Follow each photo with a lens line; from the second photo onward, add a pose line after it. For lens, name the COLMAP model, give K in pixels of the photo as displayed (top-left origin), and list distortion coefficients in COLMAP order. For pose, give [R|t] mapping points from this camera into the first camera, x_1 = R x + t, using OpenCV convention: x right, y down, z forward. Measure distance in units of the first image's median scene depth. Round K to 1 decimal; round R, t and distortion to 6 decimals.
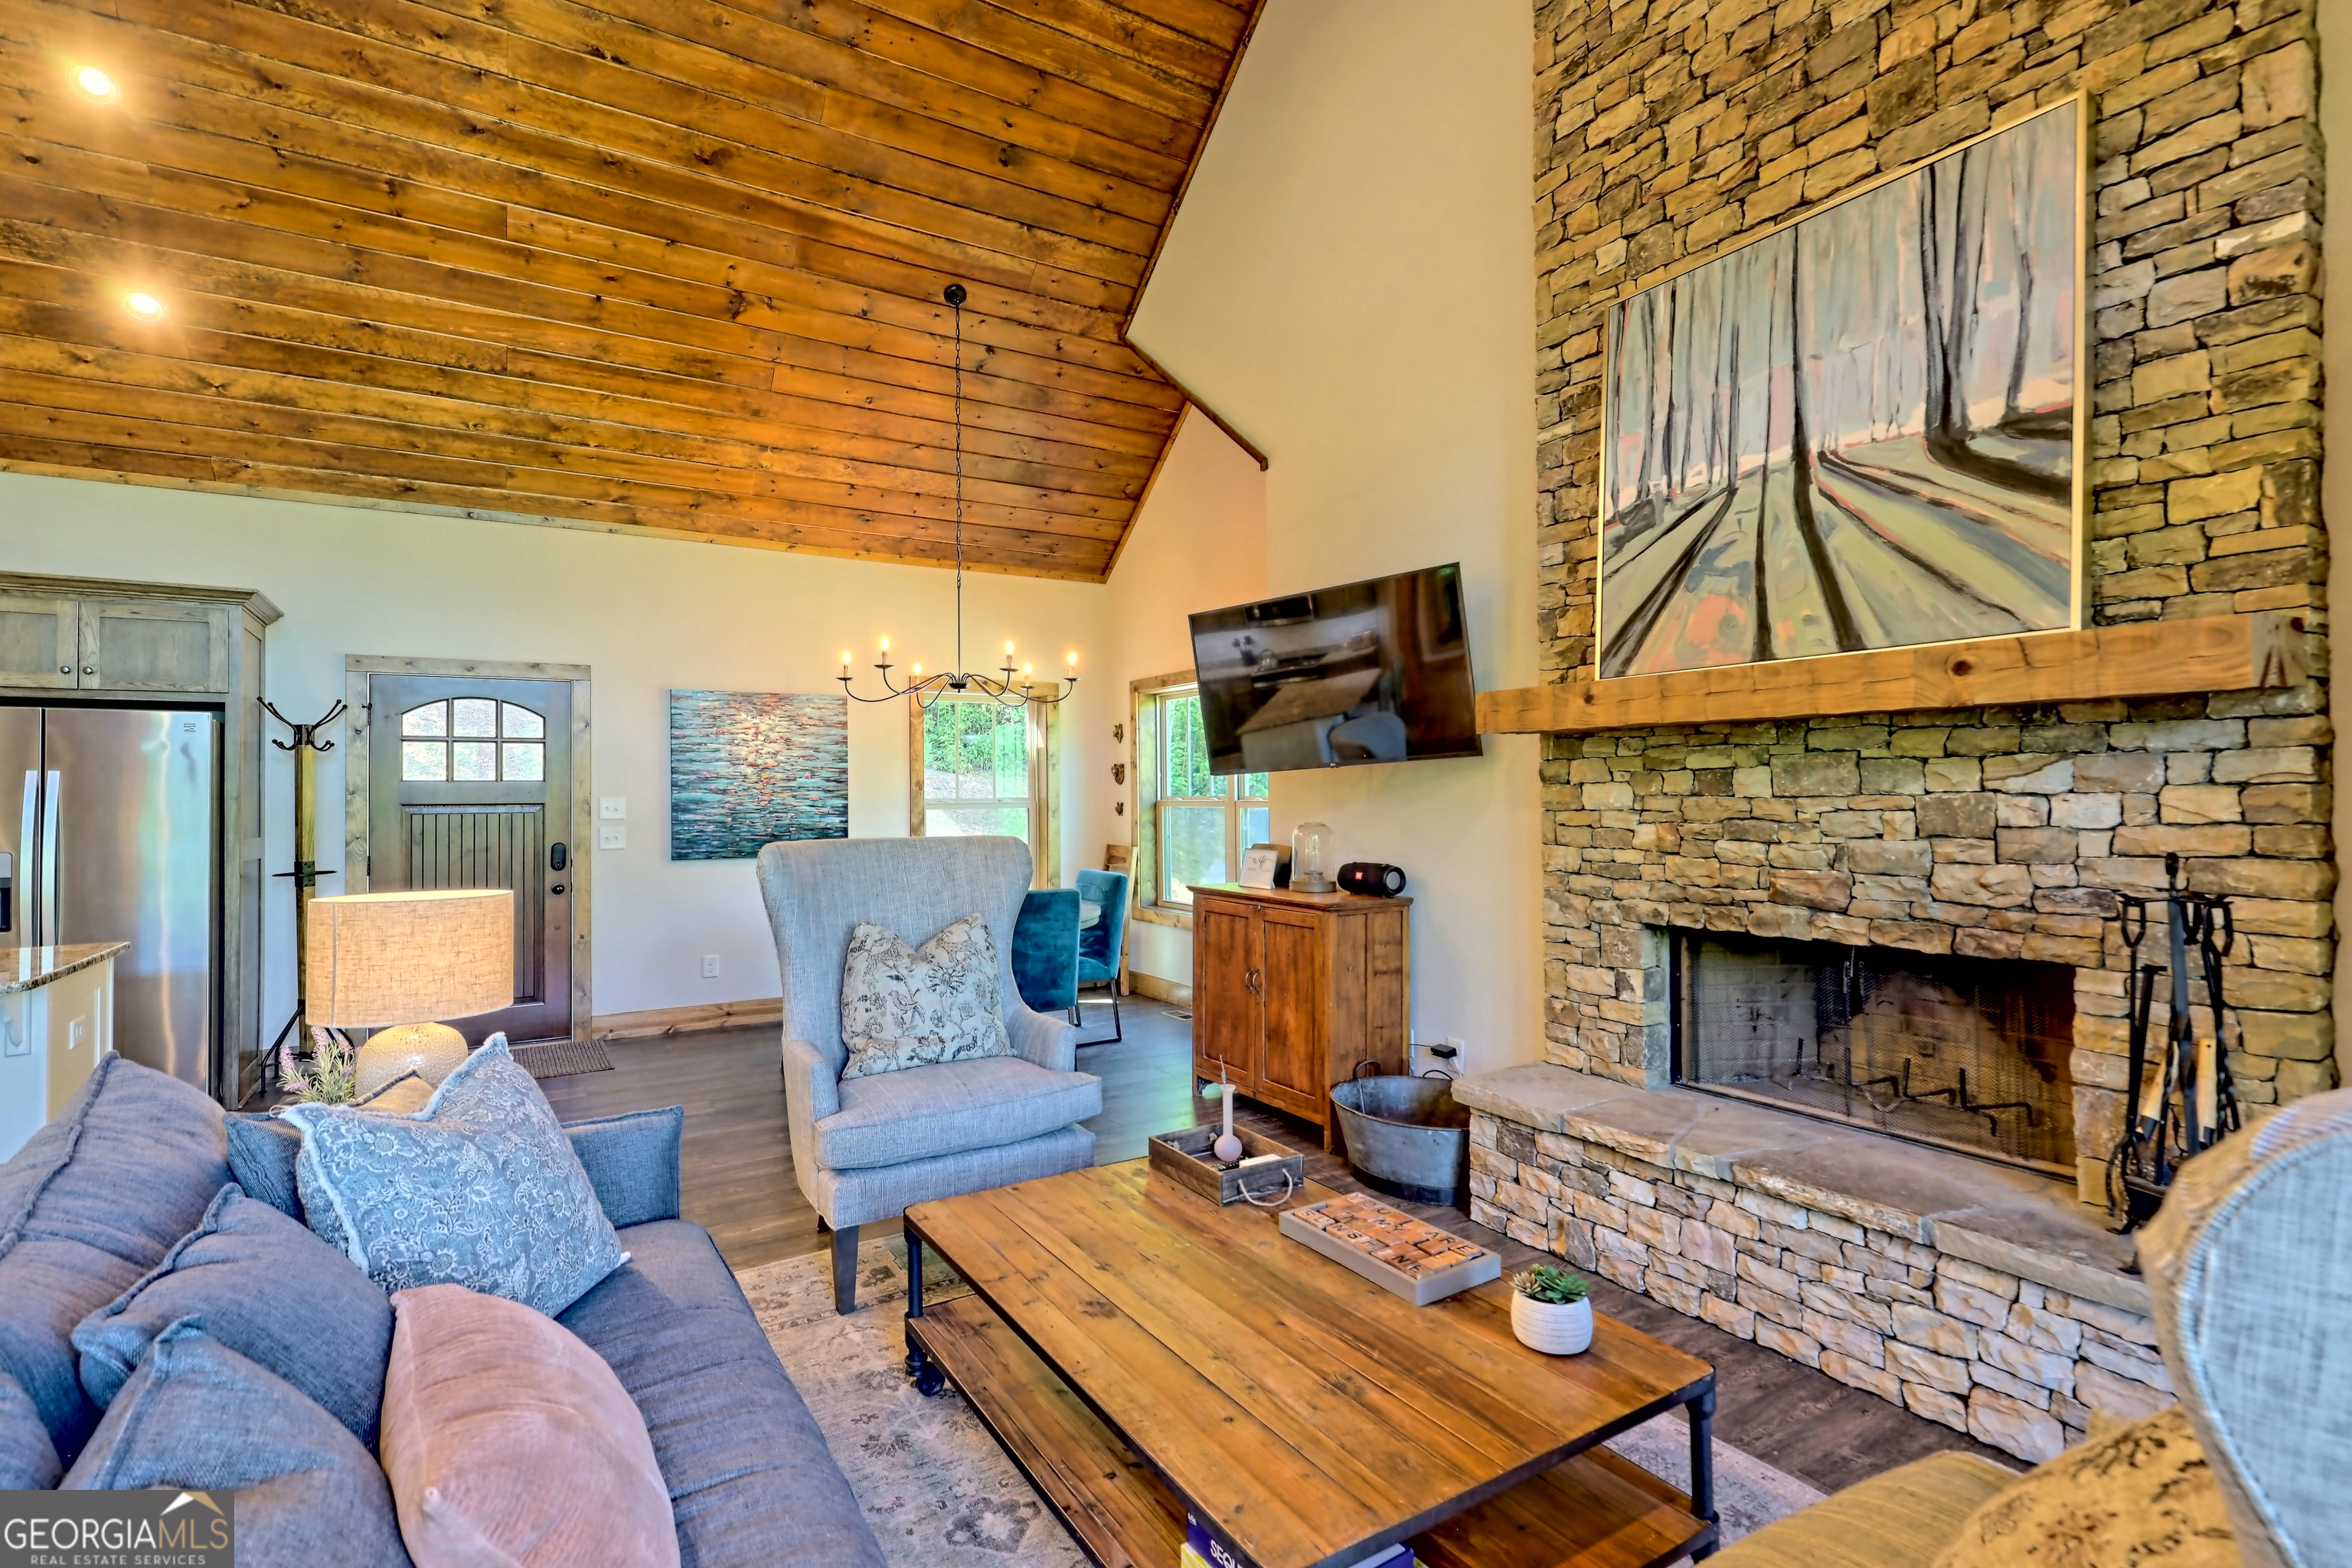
lens RADIAL K [[1081.0, 0, 1180.6], [0, 1081.0, 775.3], [0, 0, 1]] dist [0.001727, -0.000017]
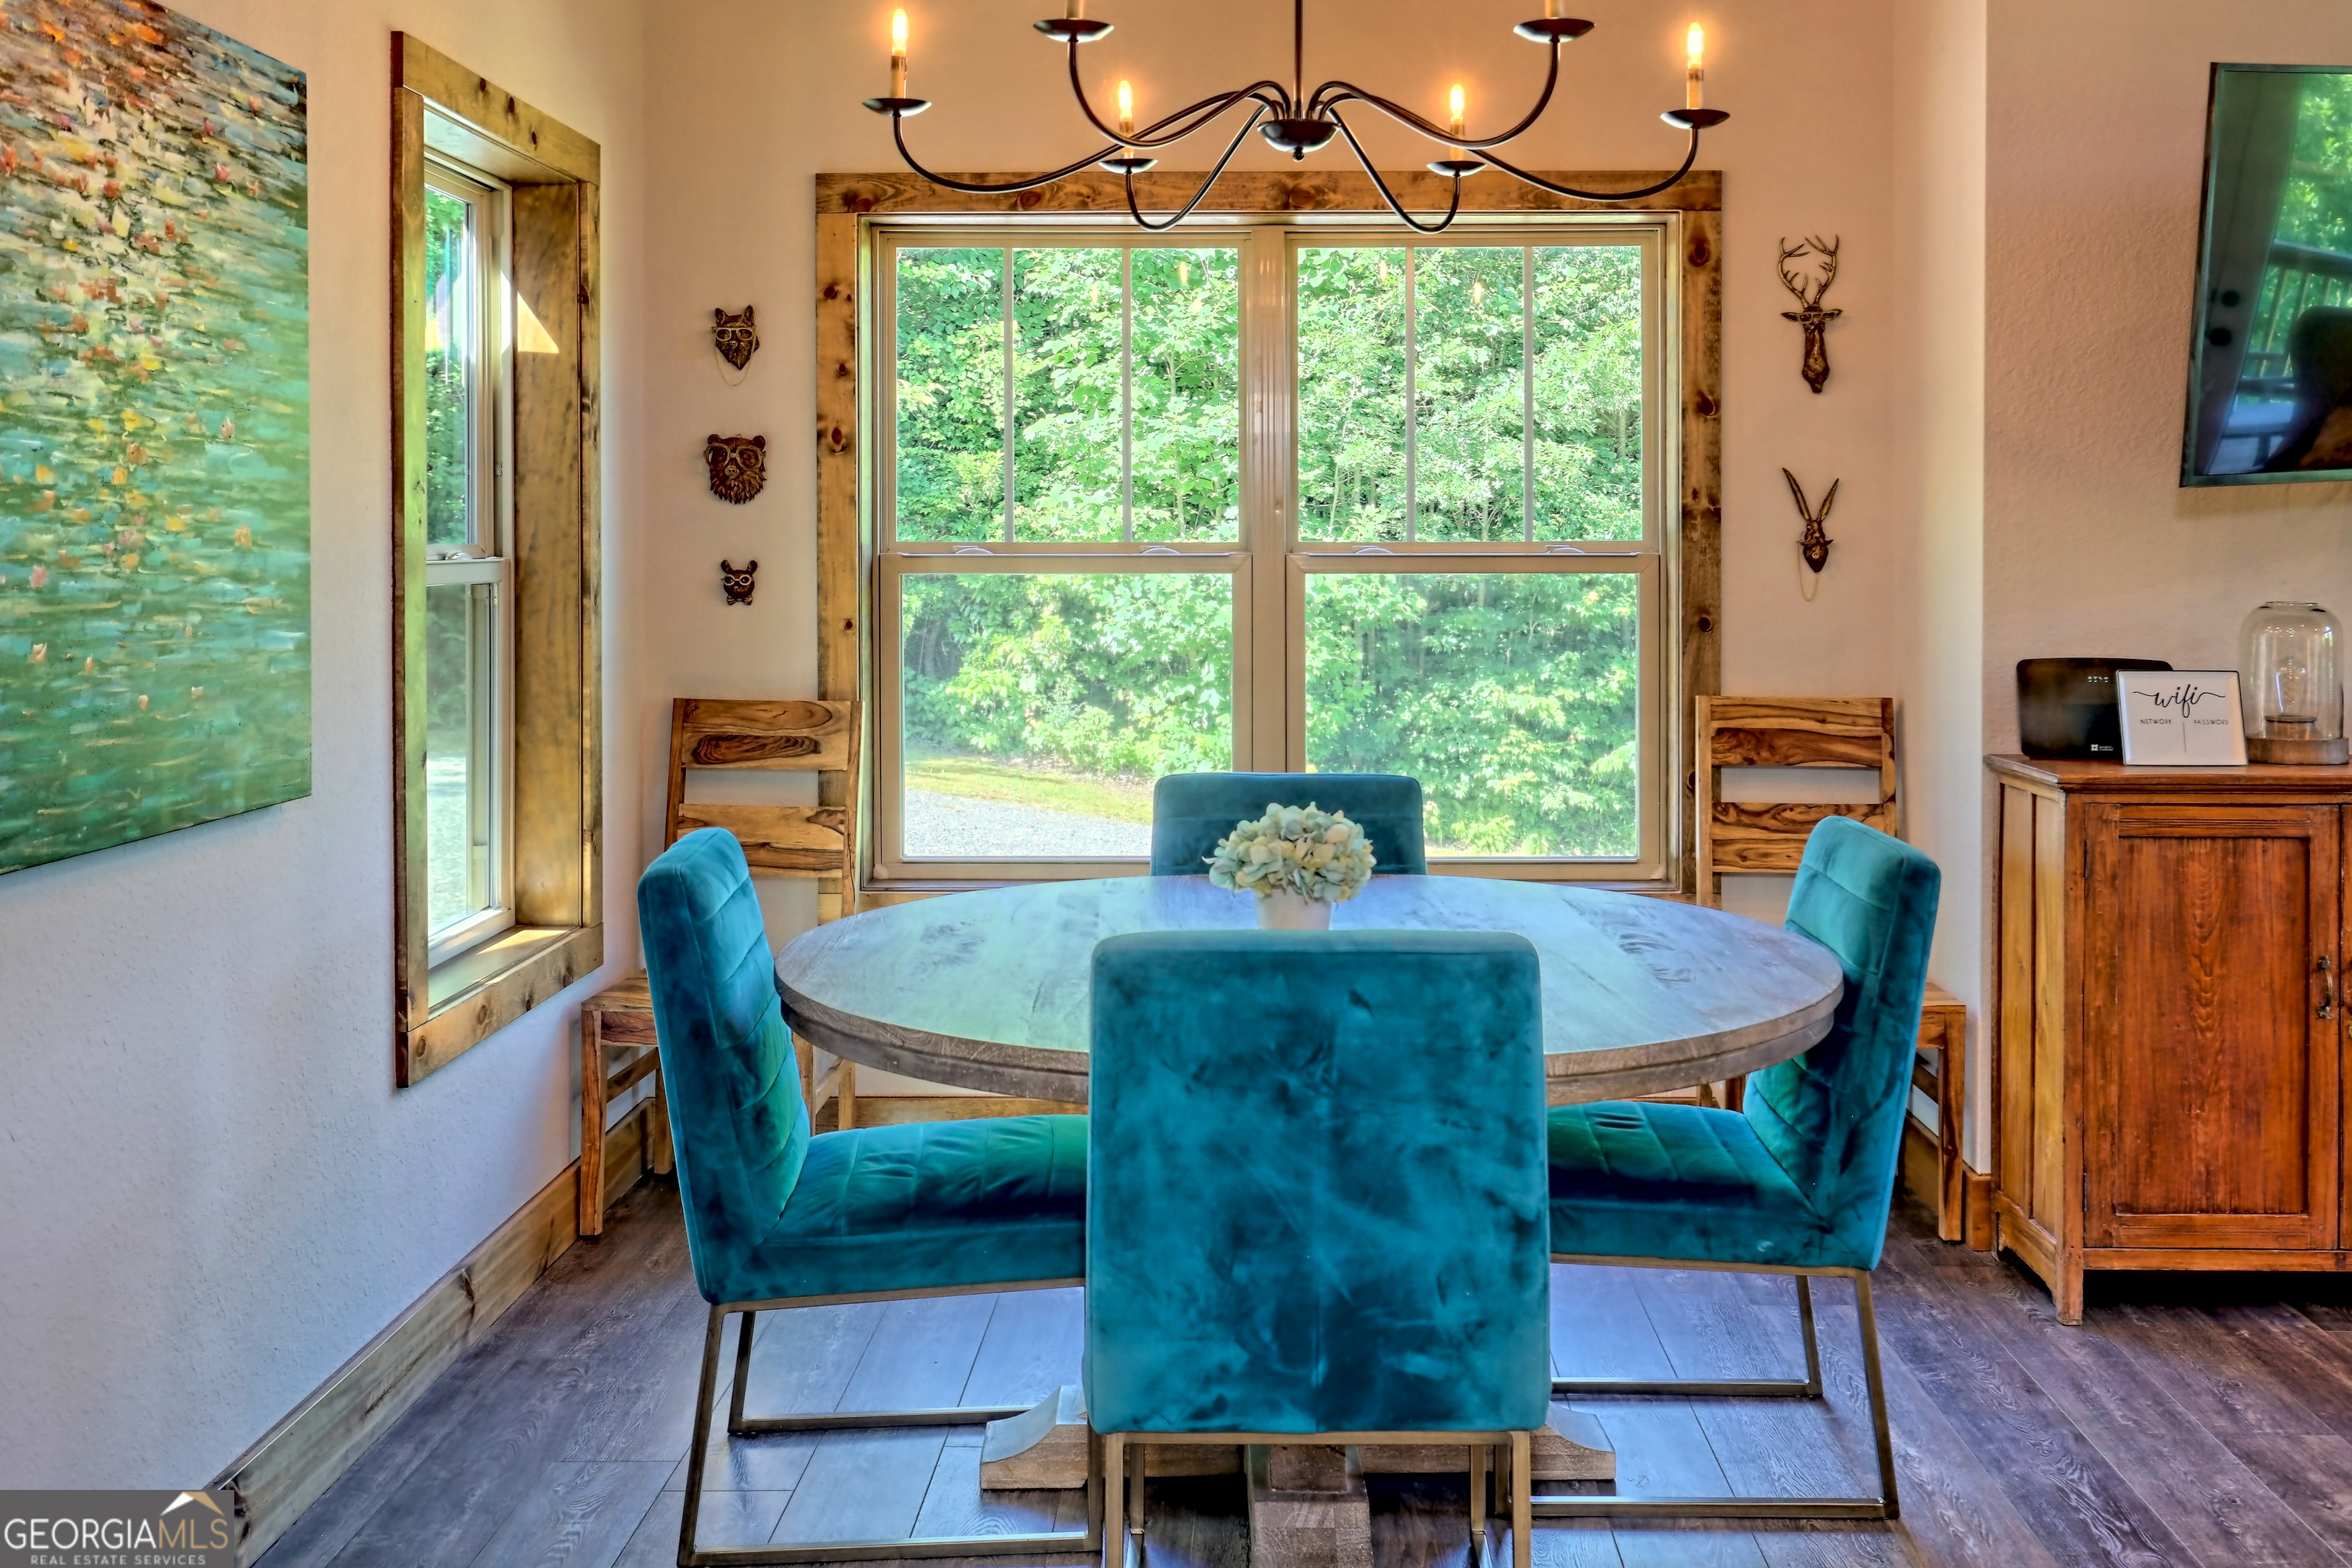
lens RADIAL K [[2332.6, 0, 1212.4], [0, 2332.6, 563.7], [0, 0, 1]] dist [0.006237, 0.000000]
pose [[0.535597, -0.002037, 0.844471, -1.215028], [-0.016957, 0.999770, 0.013166, 0.032284], [-0.844304, -0.021371, 0.535439, 1.187407]]
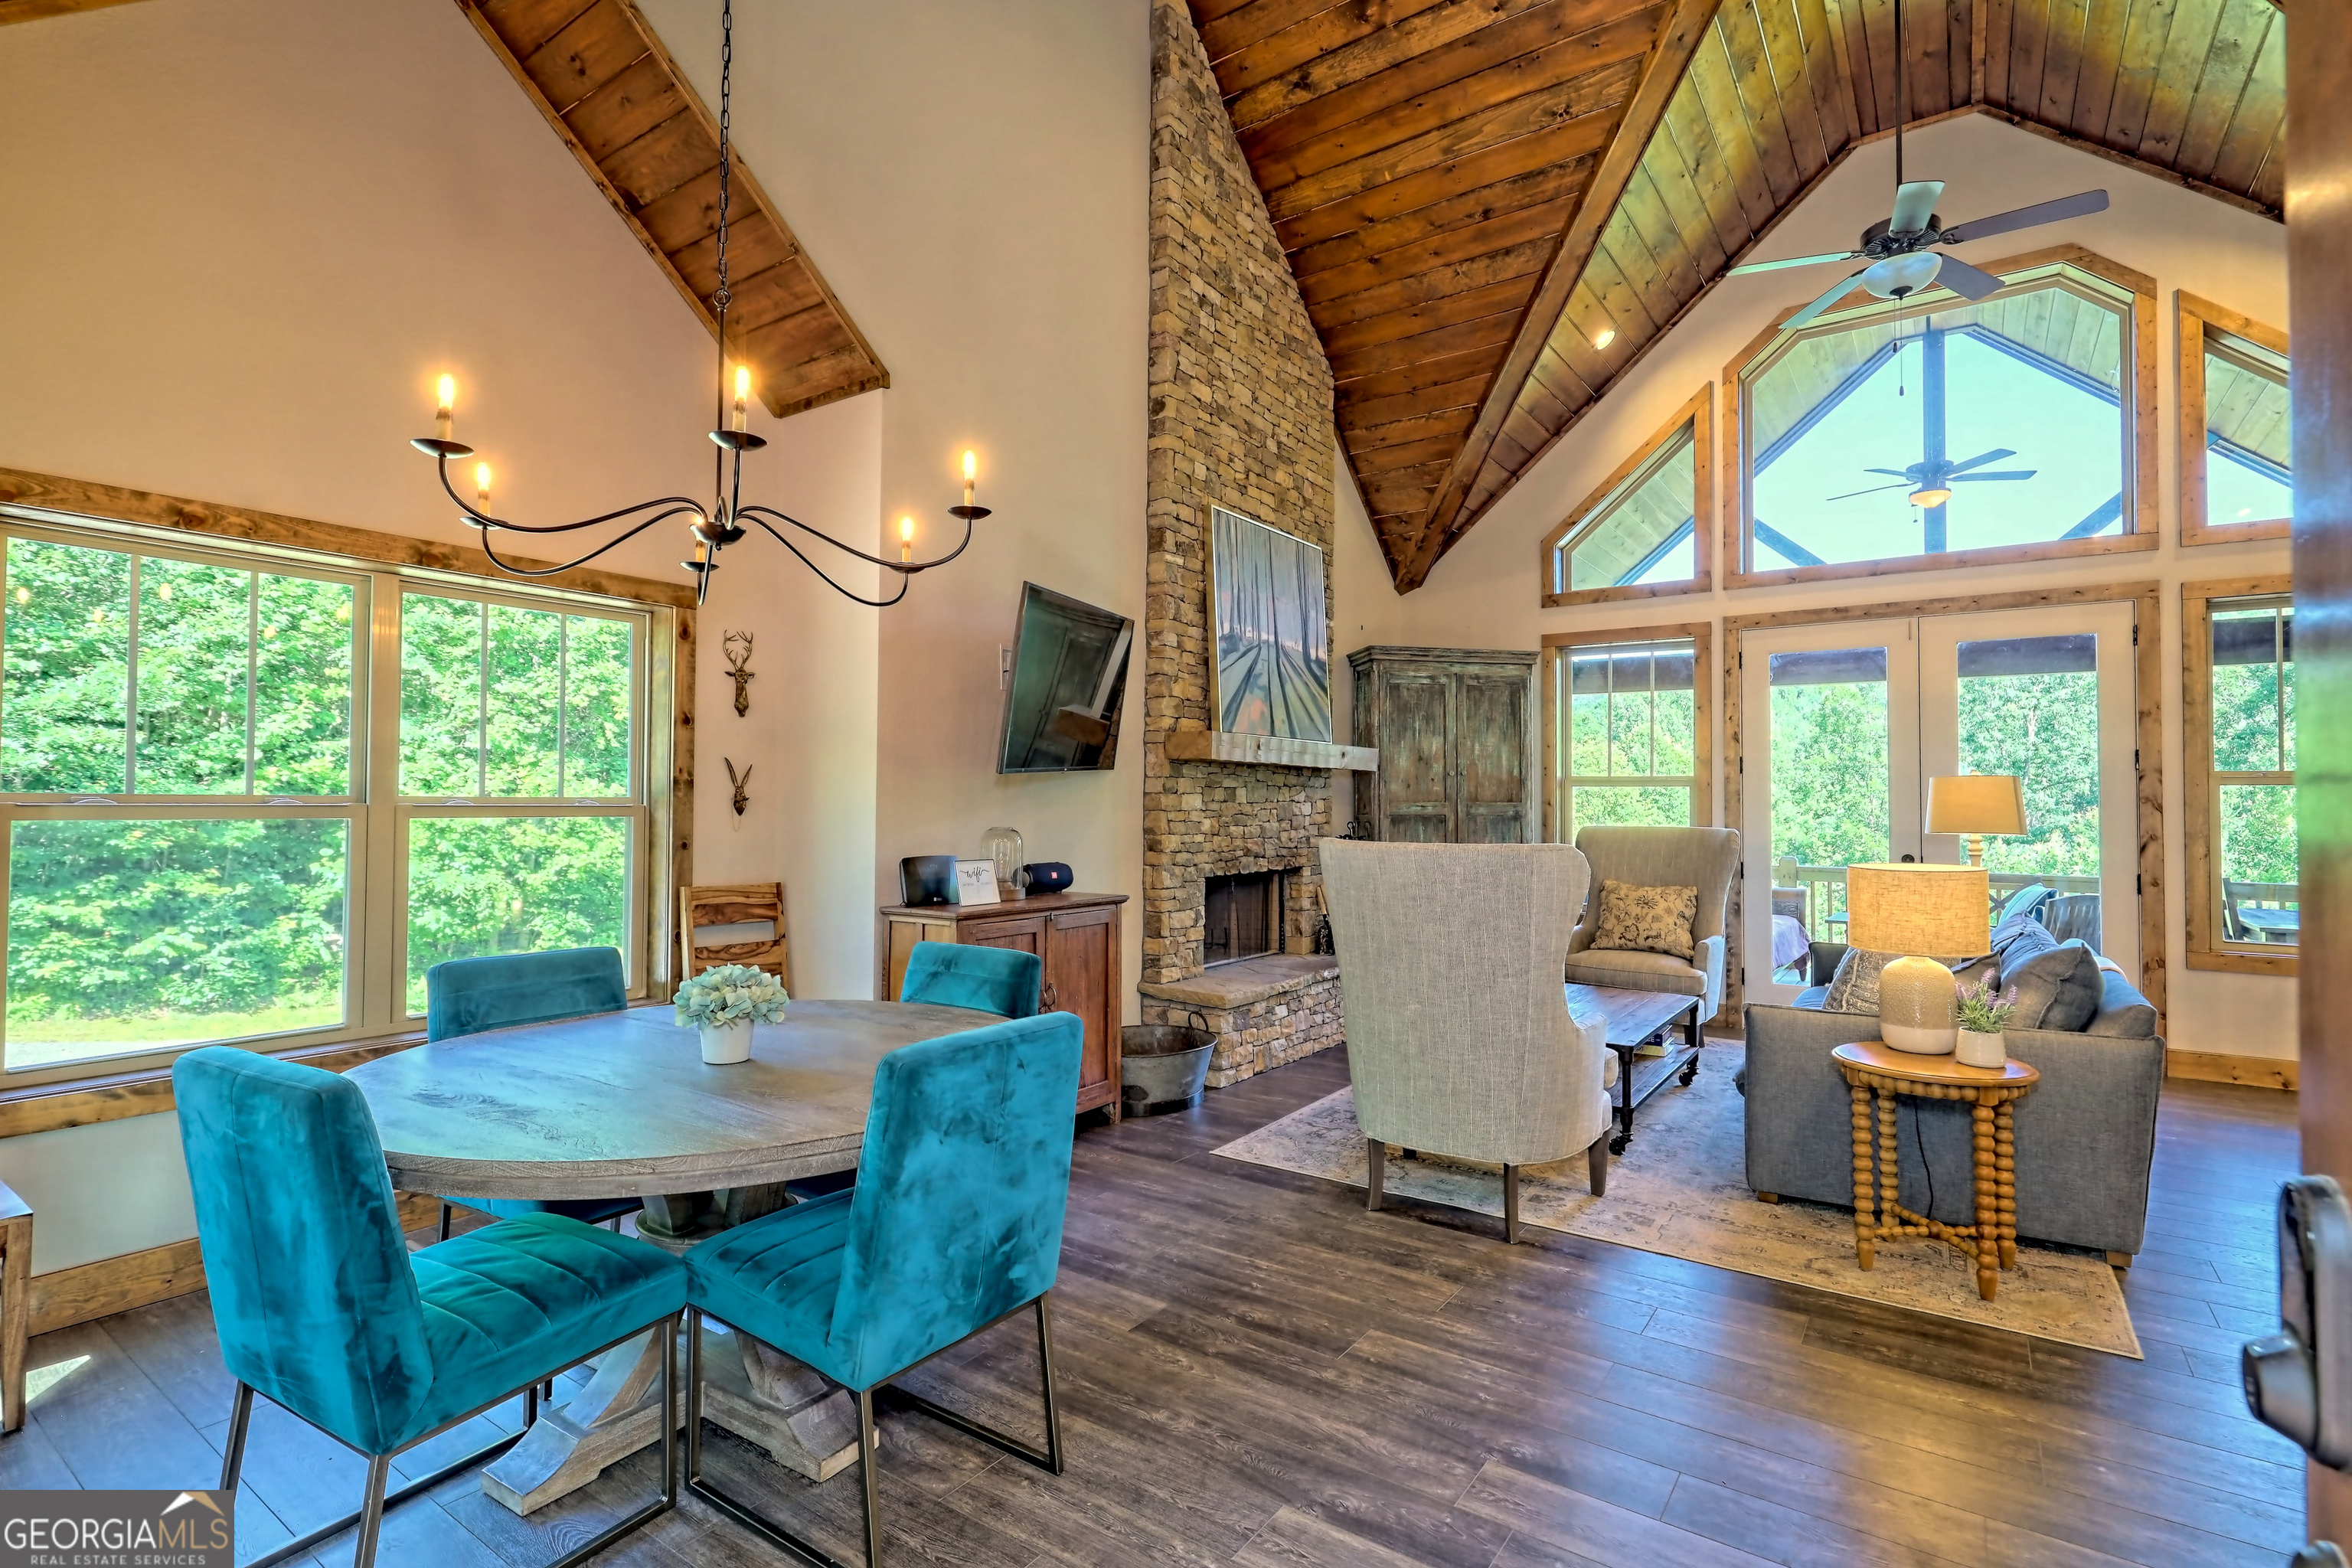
lens RADIAL K [[1133.7, 0, 1186.2], [0, 1133.7, 777.5], [0, 0, 1]] dist [0.001547, -0.000226]
pose [[-0.399770, 0.026798, 0.916224, -1.166885], [-0.017834, 0.999156, -0.037005, 0.046345], [-0.916442, -0.031134, -0.398955, 1.711713]]
